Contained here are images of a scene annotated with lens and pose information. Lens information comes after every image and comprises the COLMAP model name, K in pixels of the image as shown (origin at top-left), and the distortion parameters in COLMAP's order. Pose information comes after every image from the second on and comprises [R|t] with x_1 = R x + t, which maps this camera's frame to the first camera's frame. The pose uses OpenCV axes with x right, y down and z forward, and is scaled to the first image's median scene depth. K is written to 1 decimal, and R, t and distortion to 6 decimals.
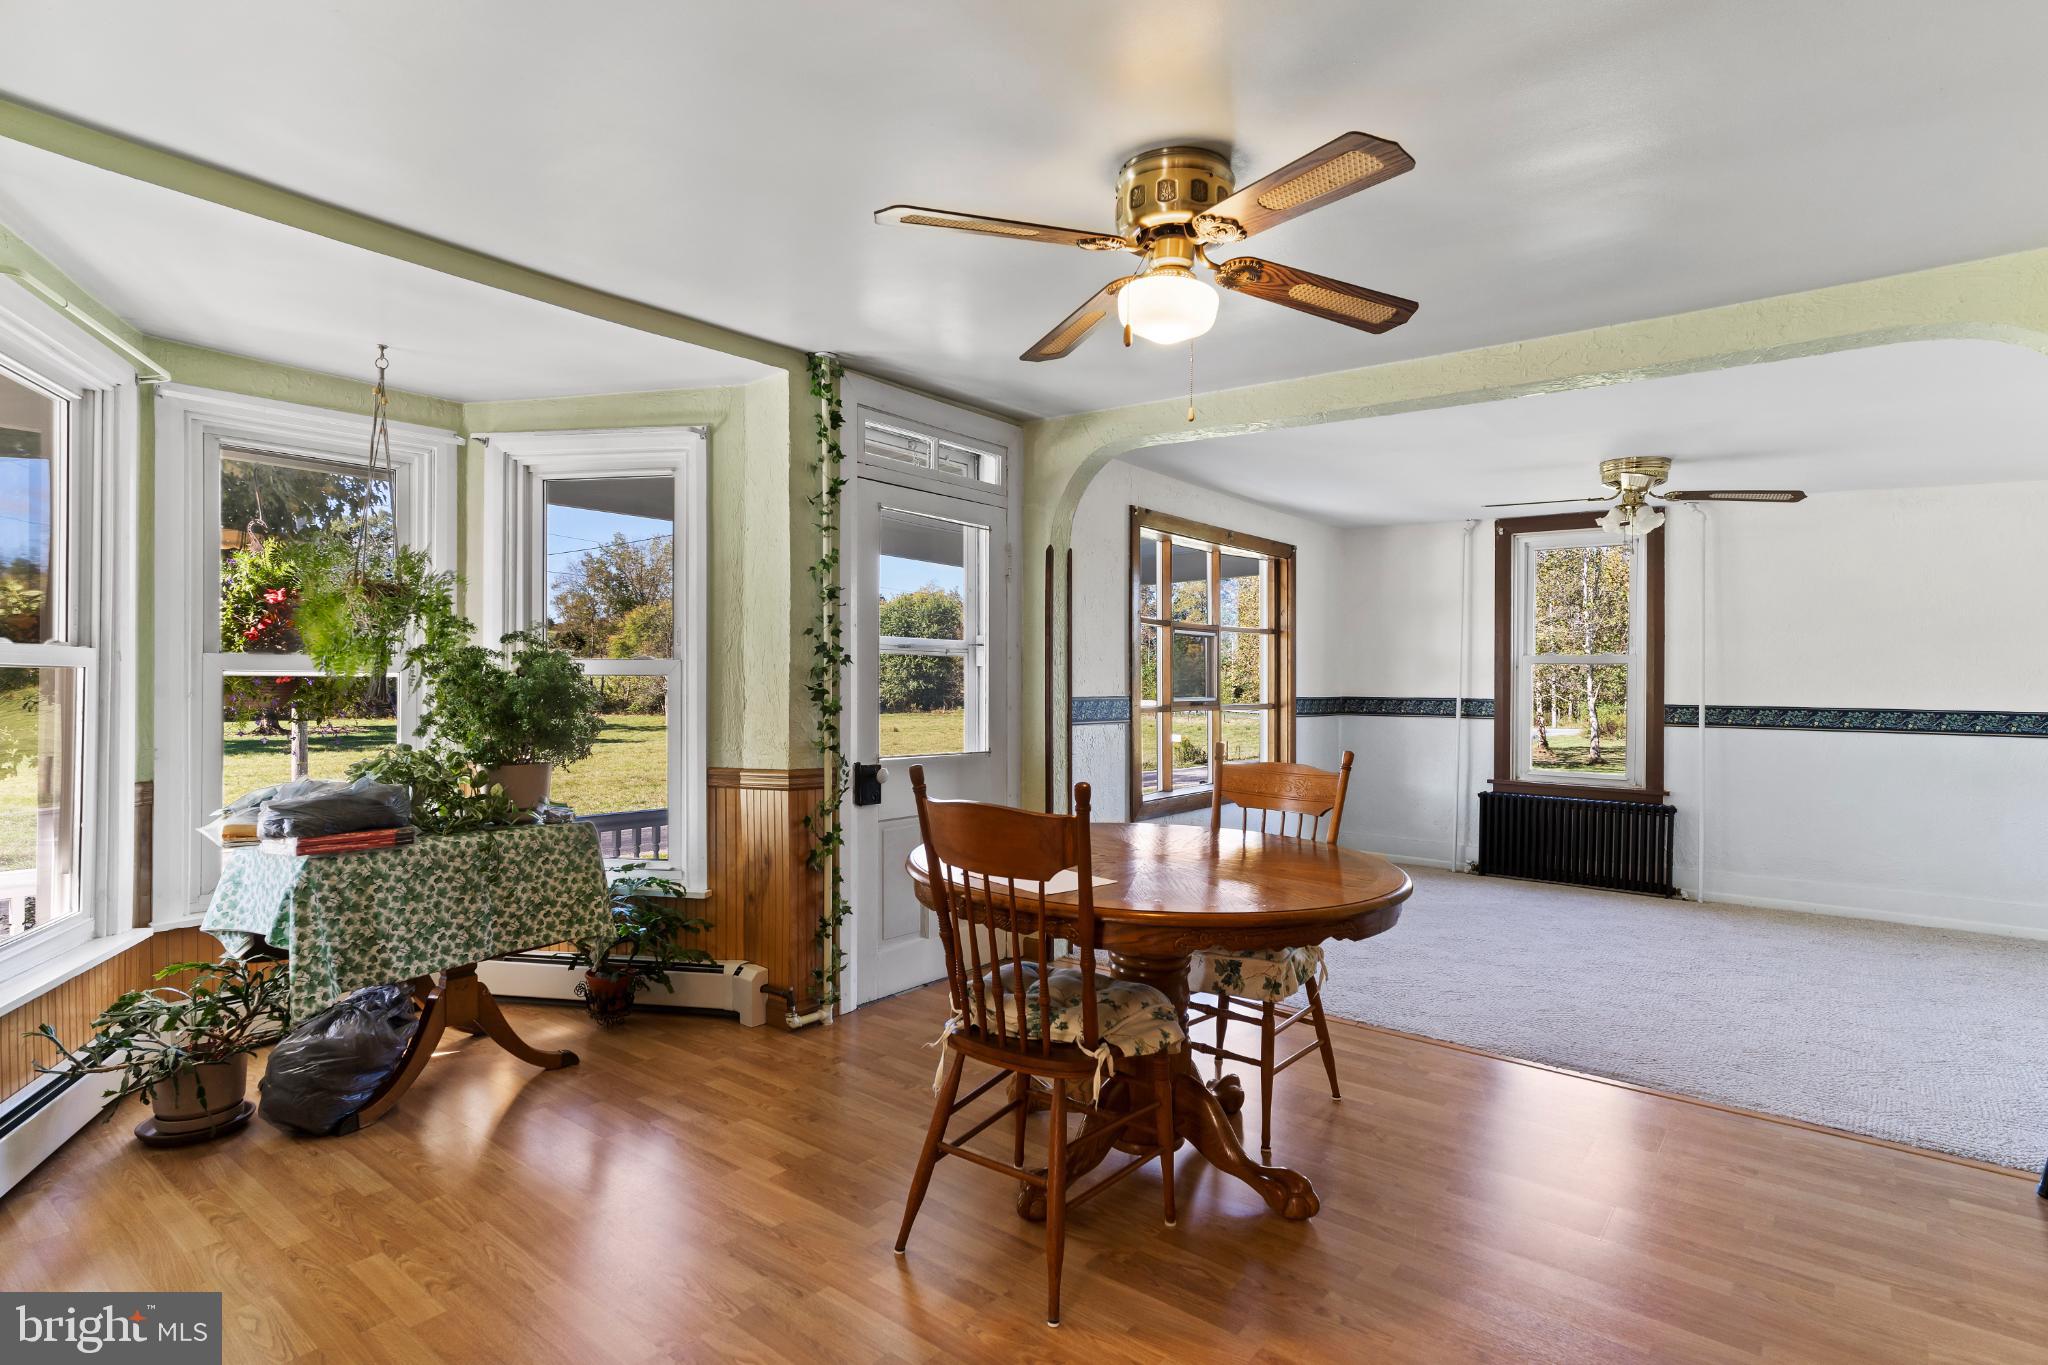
lens RADIAL K [[1067.7, 0, 1008.7], [0, 1067.7, 678.8], [0, 0, 1]] dist [-0.008563, 0.005022]
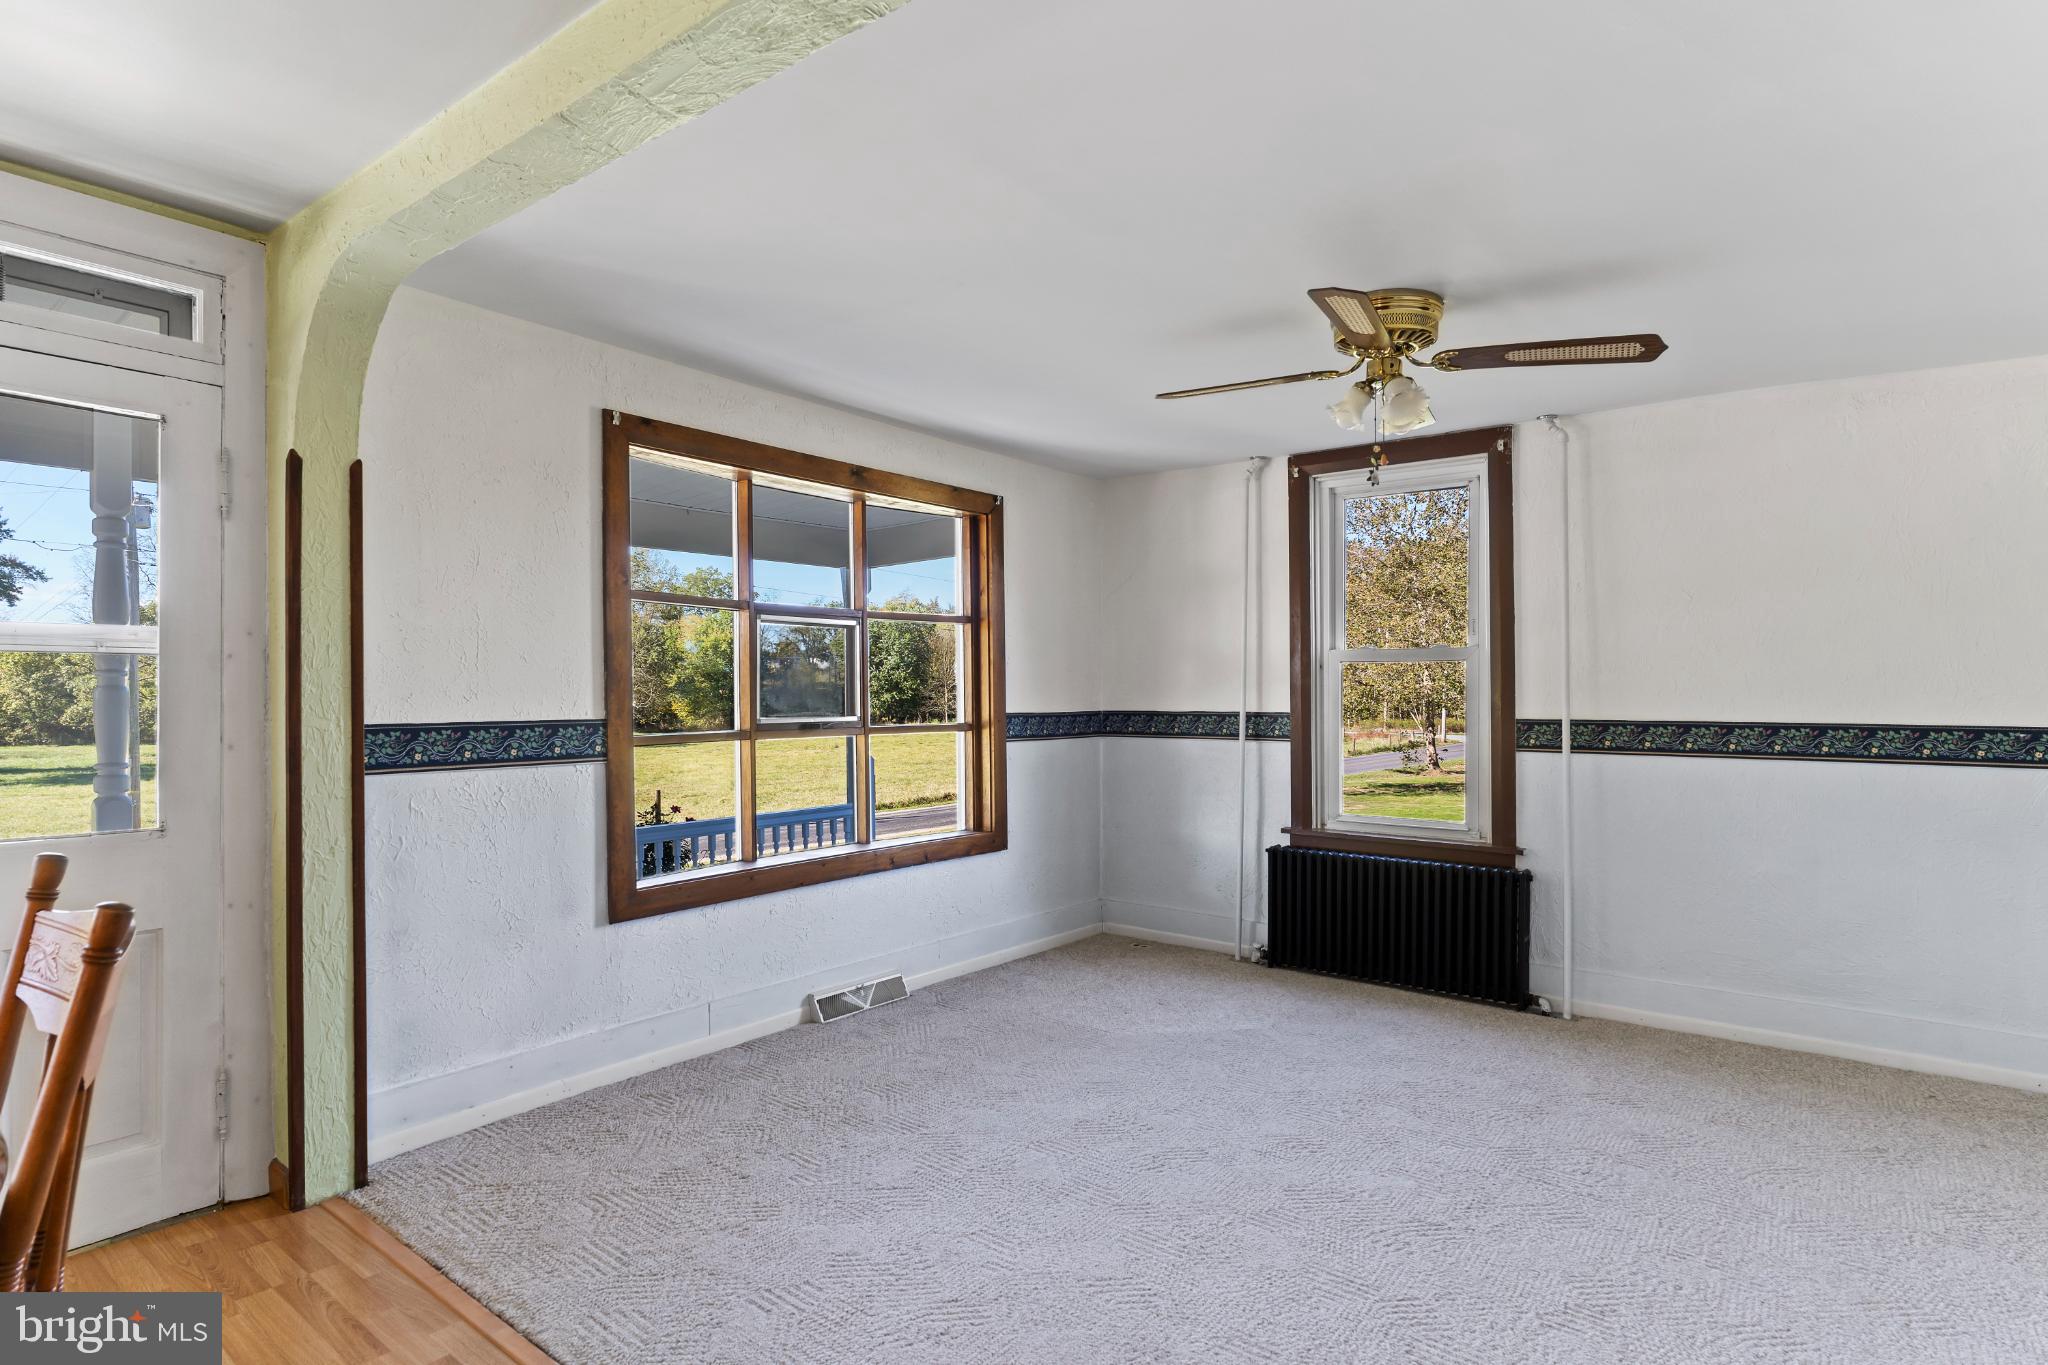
lens RADIAL K [[1067.7, 0, 1014.7], [0, 1067.7, 686.3], [0, 0, 1]] dist [-0.008563, 0.005022]
pose [[0.999913, -0.012132, 0.005237, 0.273904], [0.012148, 0.999922, -0.003026, 0.001631], [-0.005200, 0.003089, 0.999982, 0.303803]]
